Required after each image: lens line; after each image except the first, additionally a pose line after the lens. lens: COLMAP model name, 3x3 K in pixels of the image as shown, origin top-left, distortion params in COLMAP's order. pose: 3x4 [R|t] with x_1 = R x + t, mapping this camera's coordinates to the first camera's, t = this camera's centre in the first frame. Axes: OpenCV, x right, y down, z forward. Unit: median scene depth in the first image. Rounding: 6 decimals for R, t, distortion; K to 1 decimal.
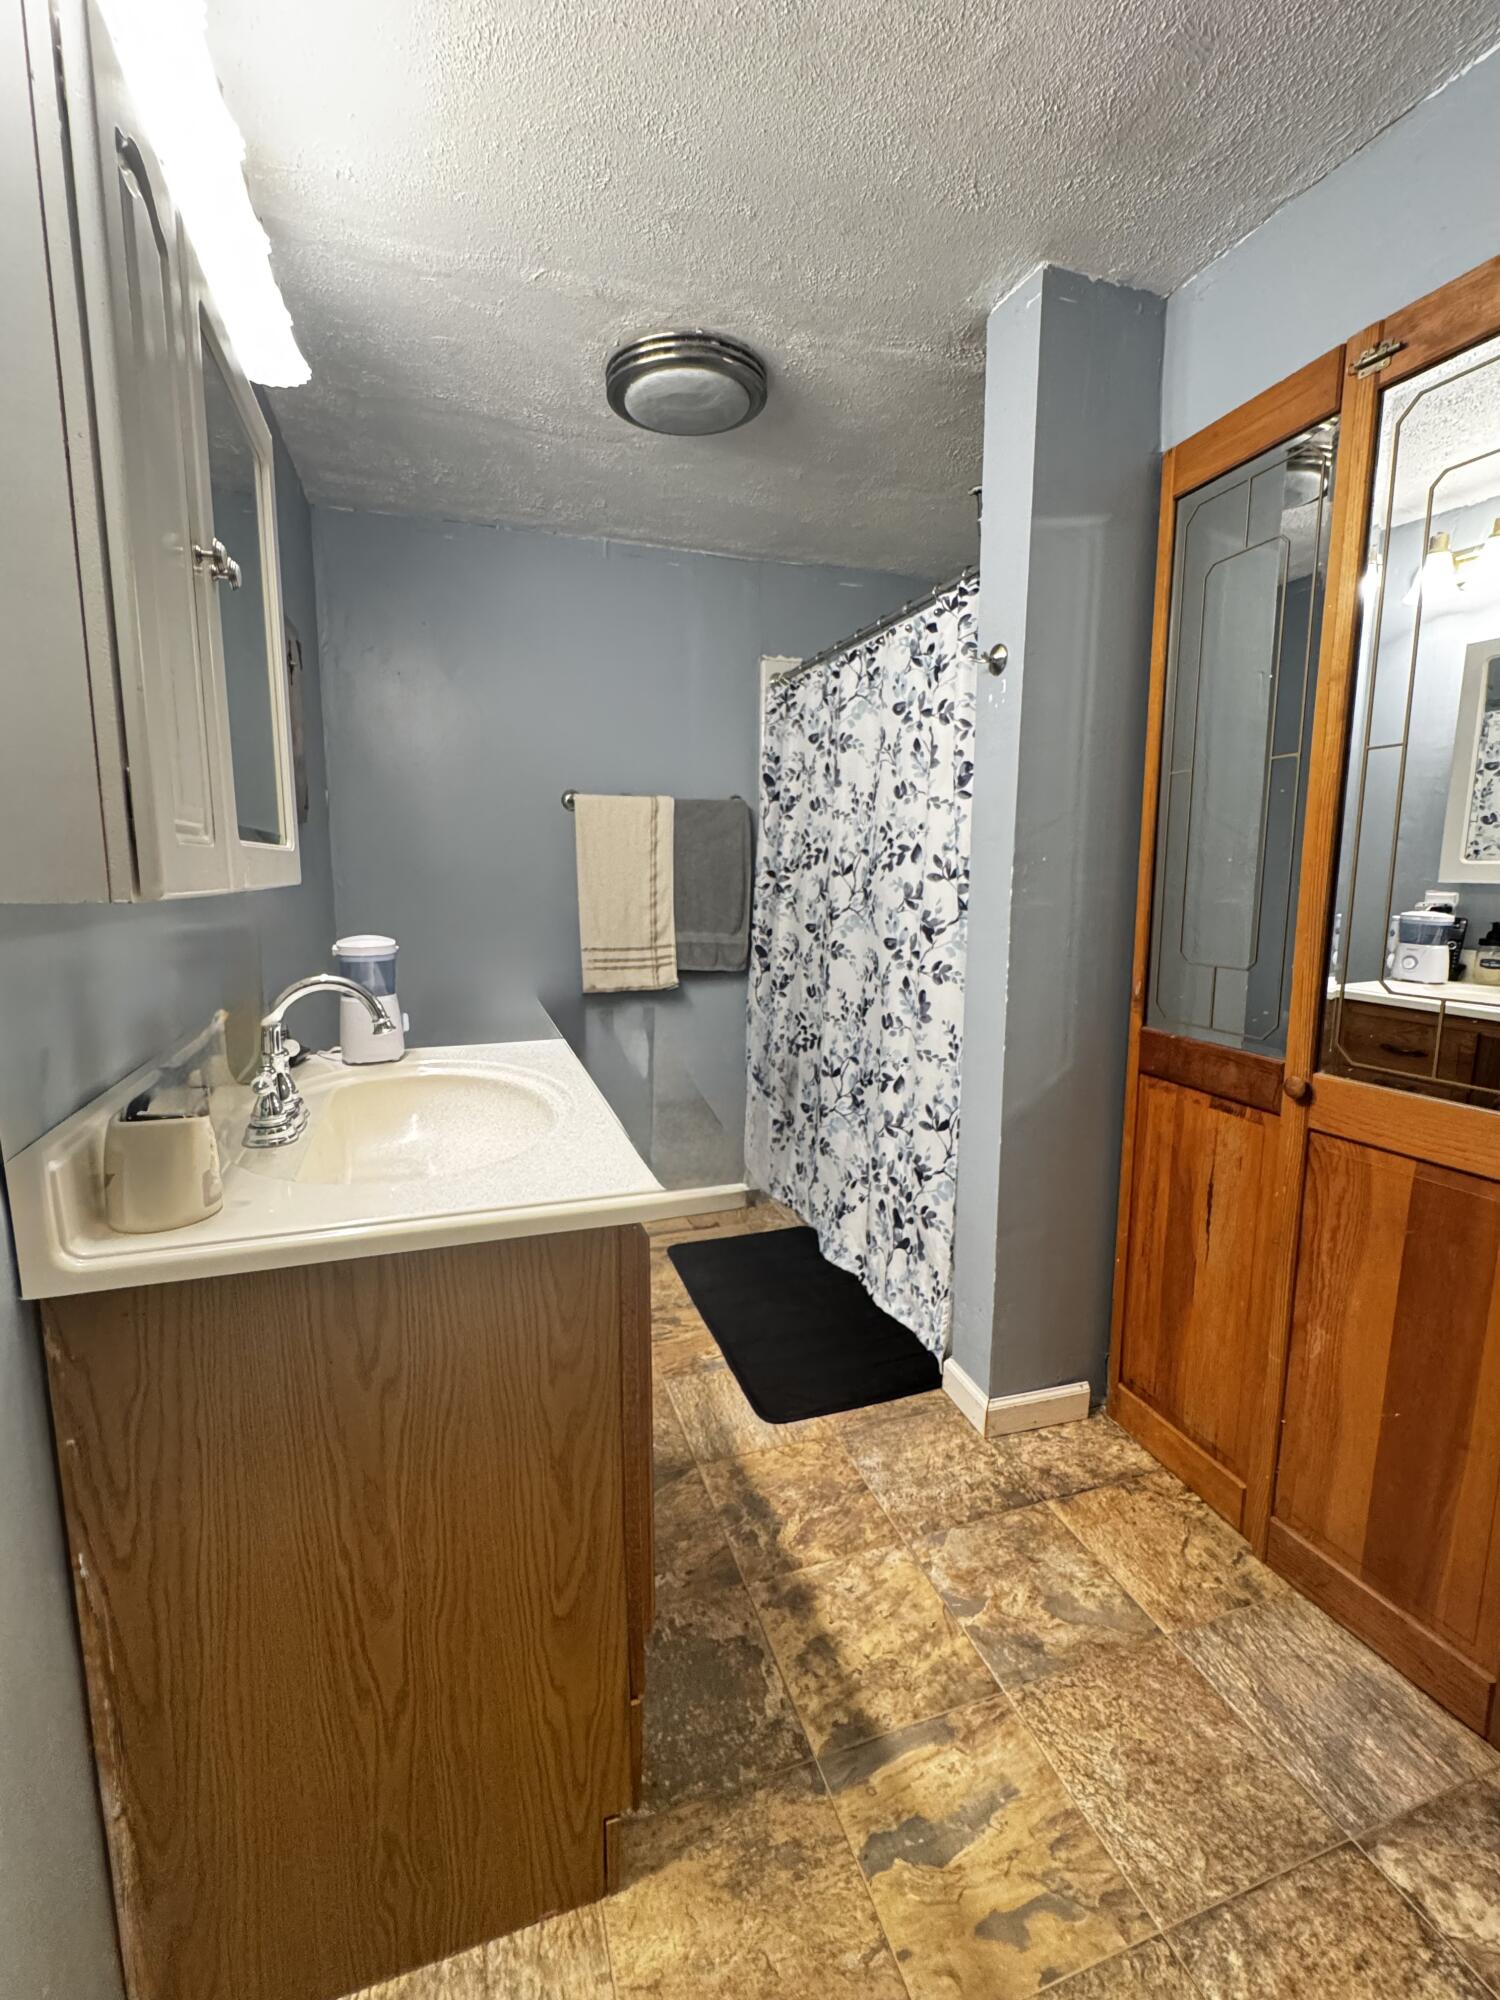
lens RADIAL K [[859.9, 0, 751.2], [0, 859.9, 994.3], [0, 0, 1]] dist [-0.009629, 0.002216]
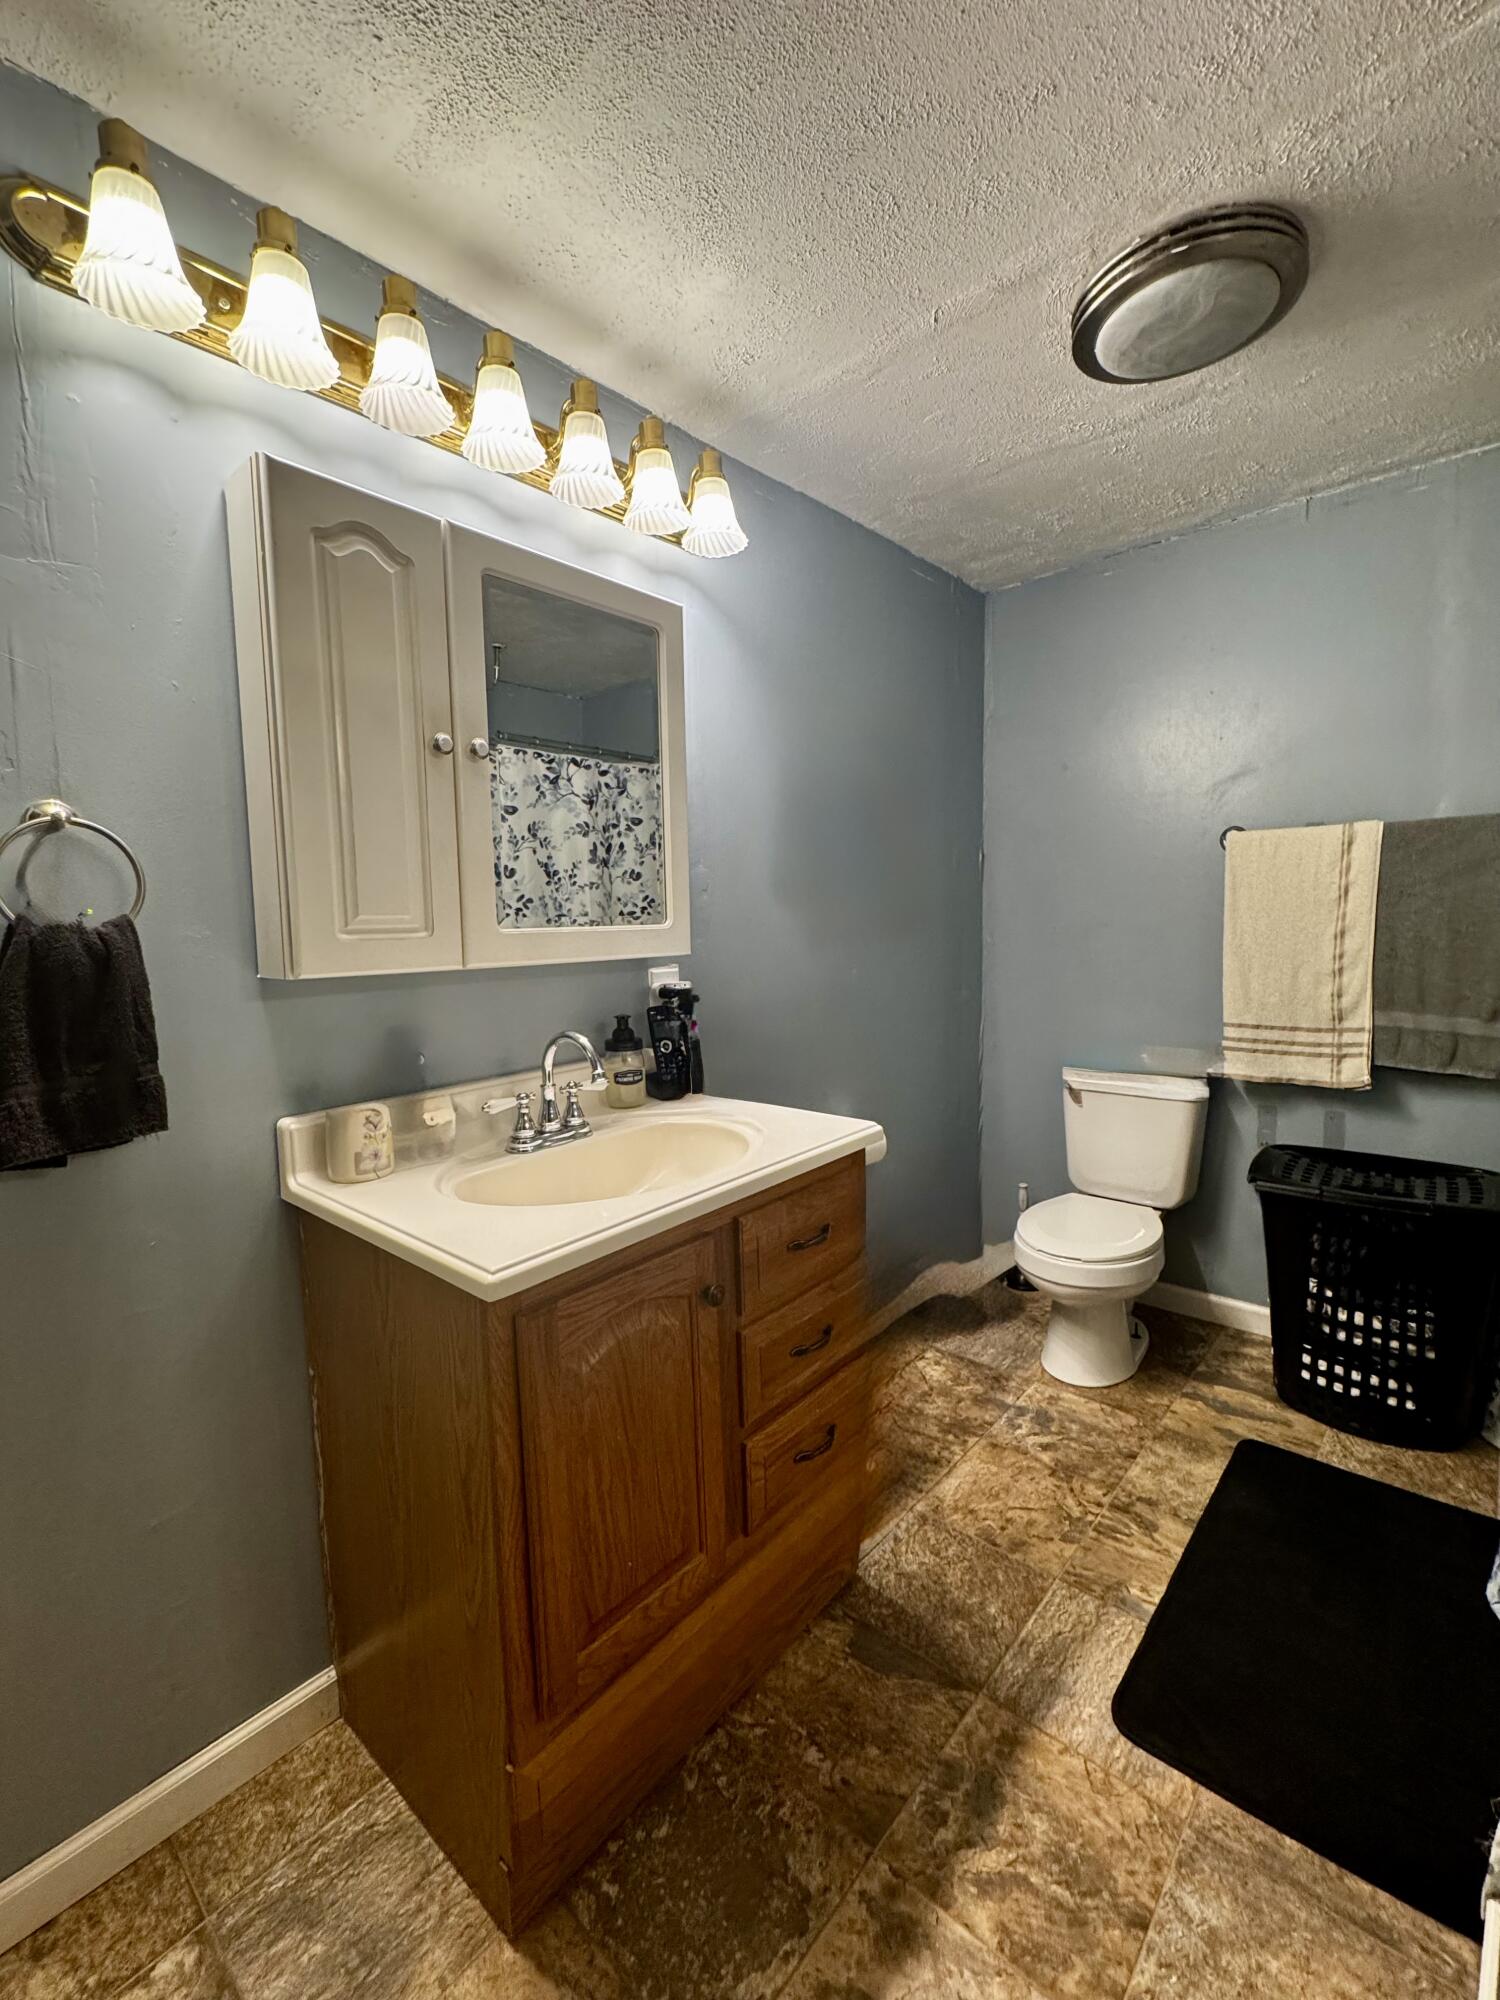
lens RADIAL K [[859.9, 0, 751.4], [0, 859.9, 994.6], [0, 0, 1]] dist [-0.009629, 0.002216]
pose [[0.494028, 0.061119, -0.867295, 0.419844], [-0.101566, 0.994753, 0.012247, -0.067498], [0.863493, 0.082038, 0.497643, 0.333315]]
